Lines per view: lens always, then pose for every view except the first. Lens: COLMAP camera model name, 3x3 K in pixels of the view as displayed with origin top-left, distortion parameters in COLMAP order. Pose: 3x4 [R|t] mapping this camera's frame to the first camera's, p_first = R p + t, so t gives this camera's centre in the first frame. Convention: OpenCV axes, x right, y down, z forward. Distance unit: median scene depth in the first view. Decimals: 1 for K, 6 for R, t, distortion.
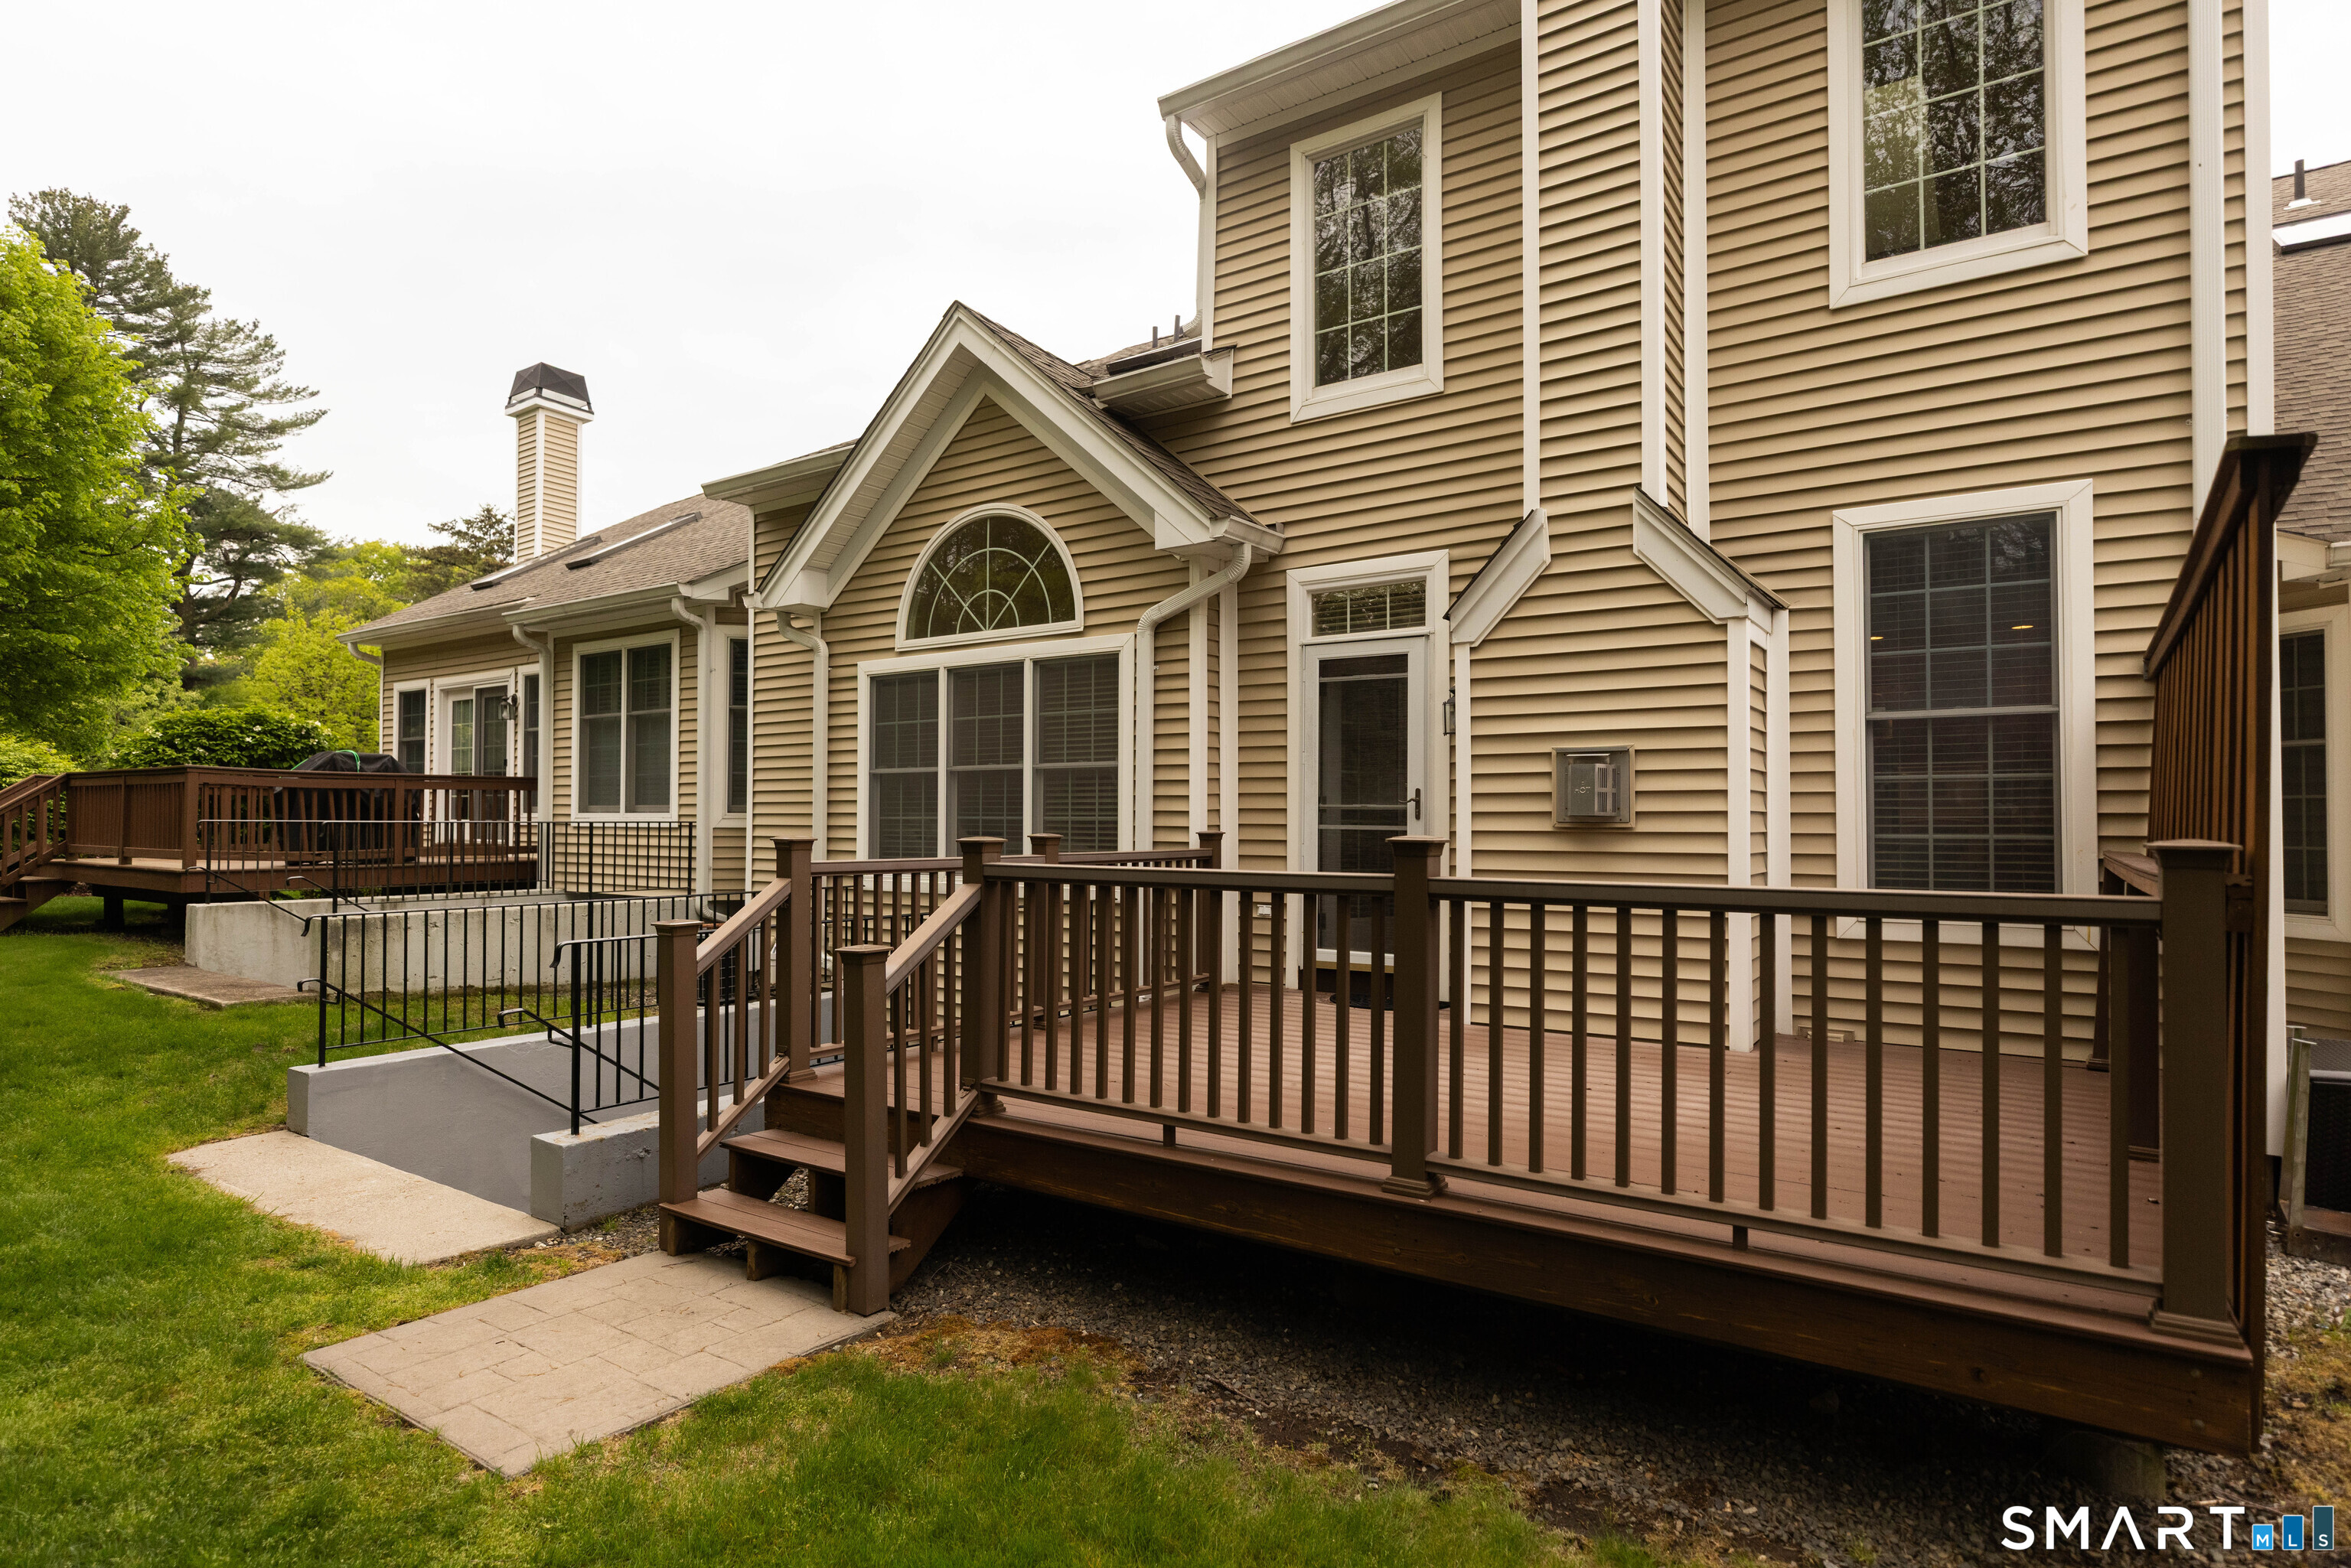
lens RADIAL K [[1245.4, 0, 1185.8], [0, 1245.4, 789.1], [0, 0, 1]] dist [-0.000310, 0.000480]
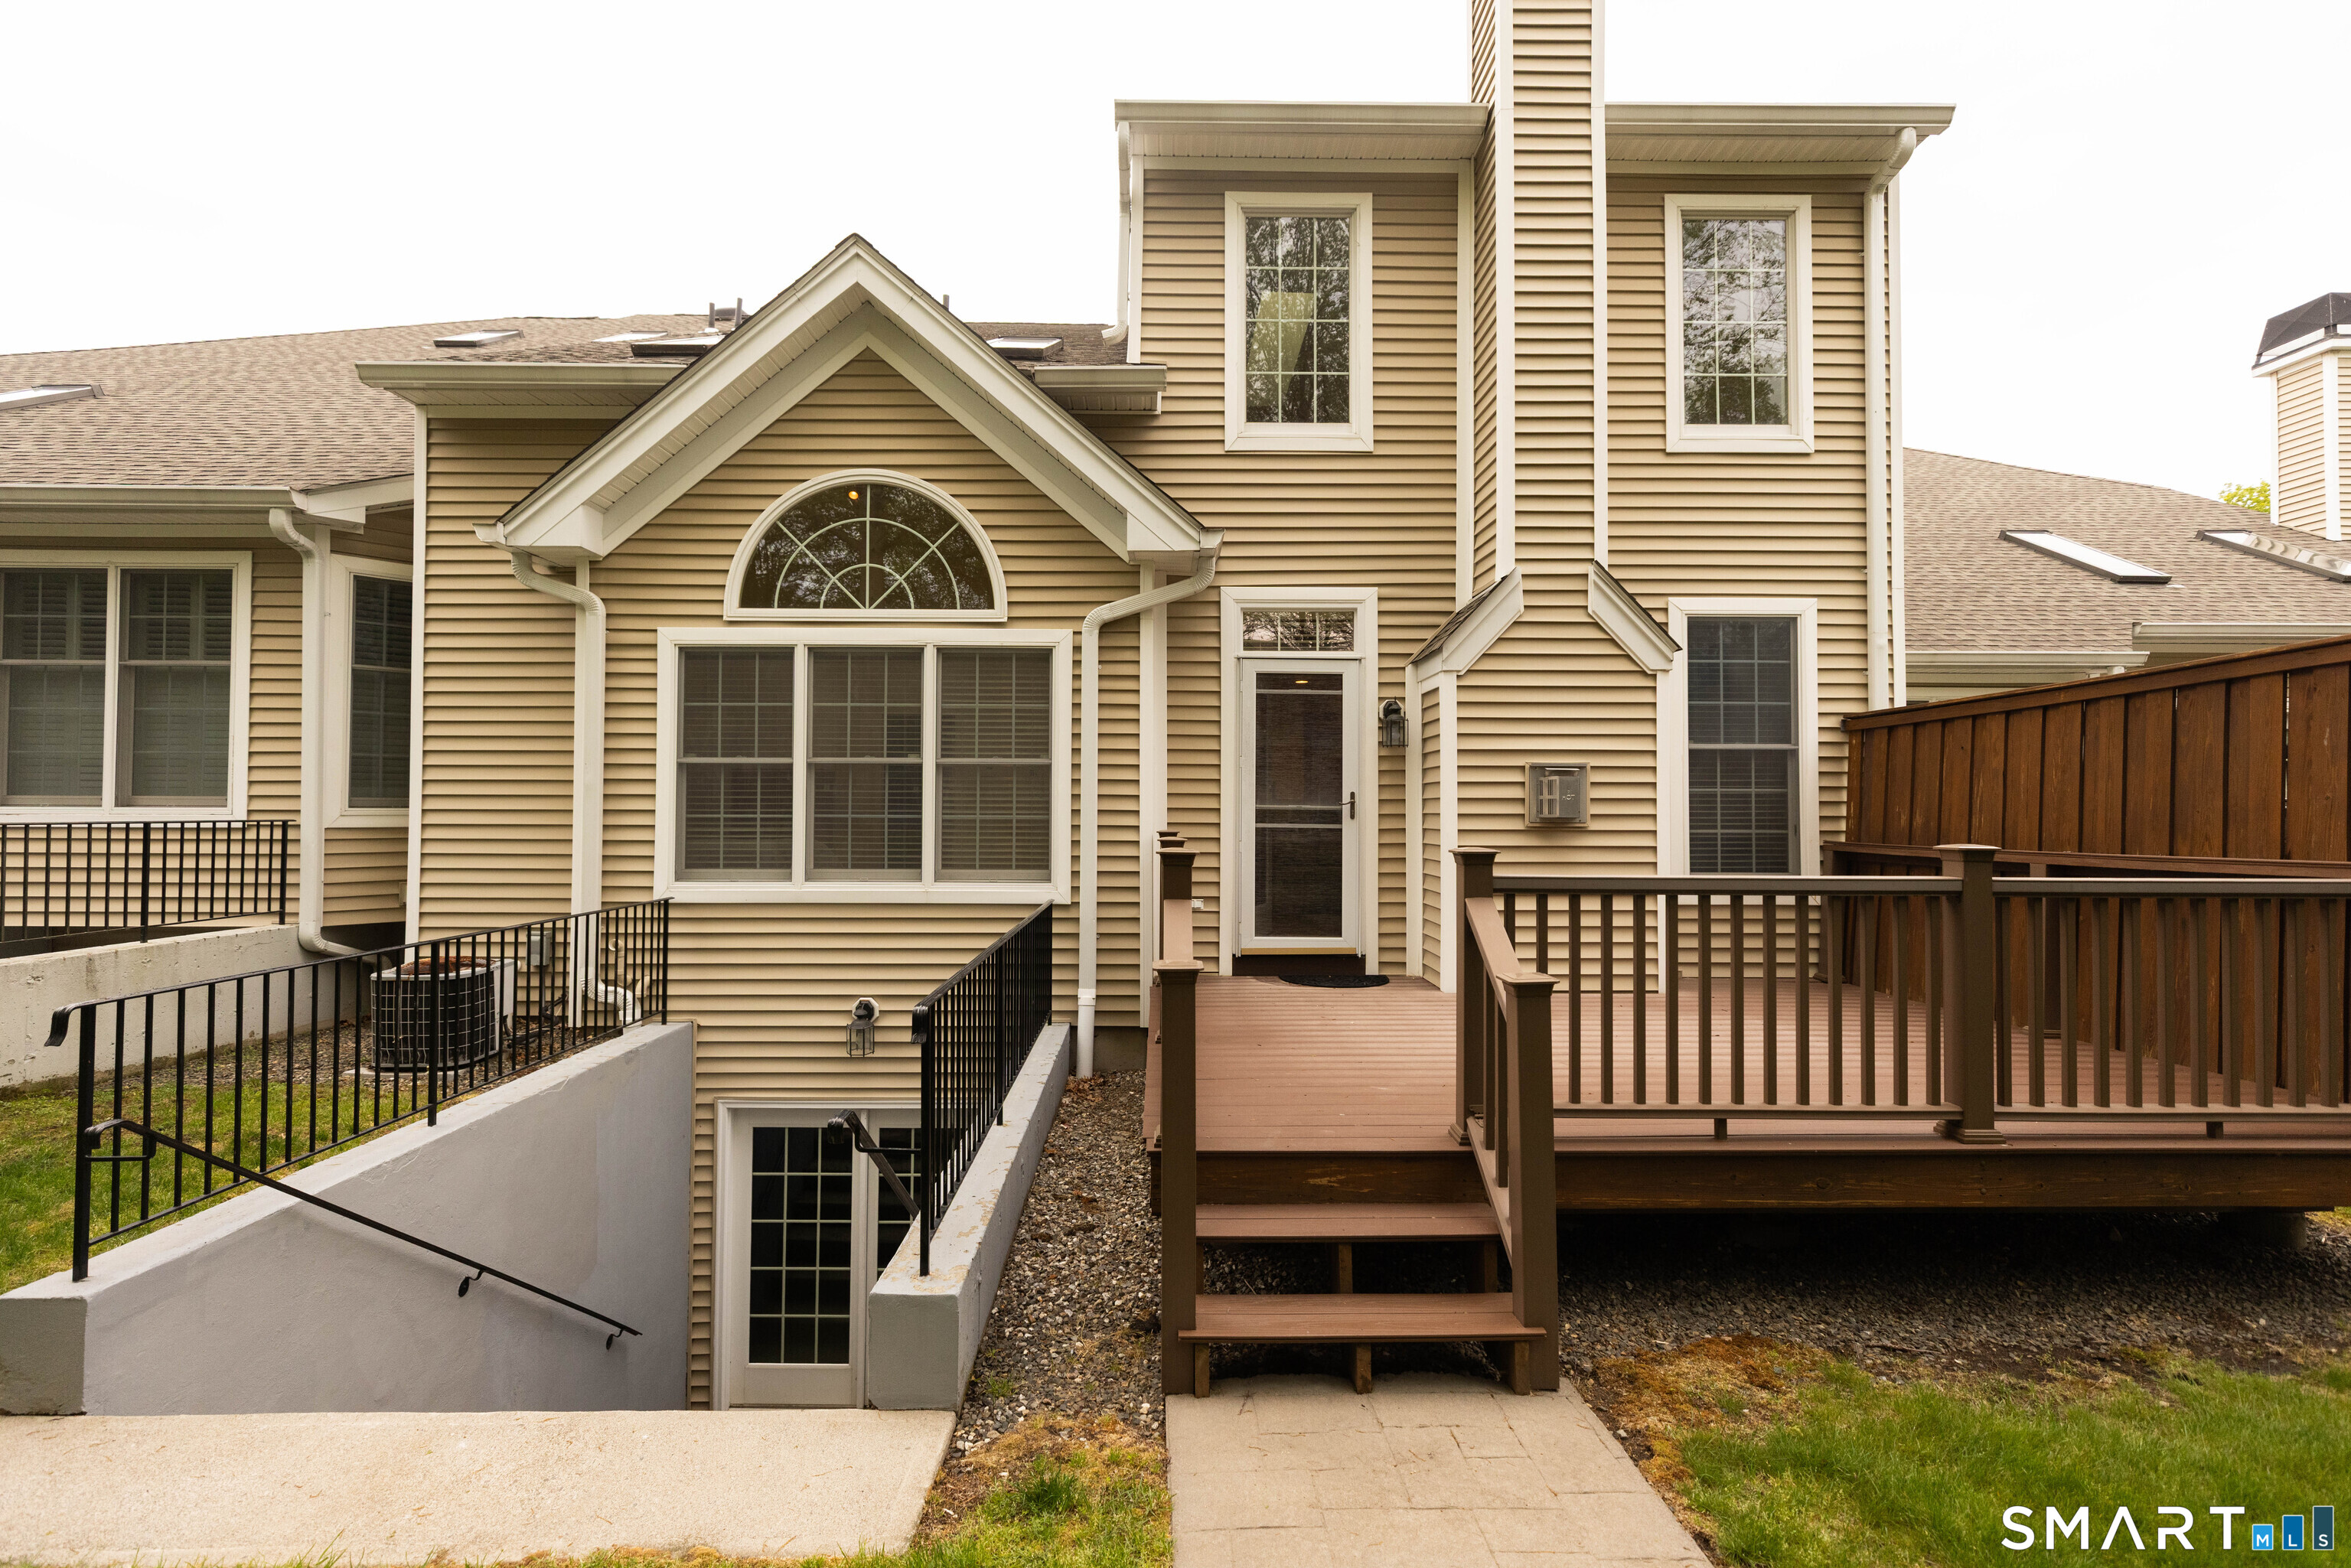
lens RADIAL K [[1054.4, 0, 1162.6], [0, 1054.4, 783.8], [0, 0, 1]] dist [0.005154, 0.000143]
pose [[0.814394, 0.015908, 0.580095, -0.494592], [-0.016898, 0.999850, -0.003696, -0.001490], [-0.580067, -0.006792, 0.814541, 0.292414]]
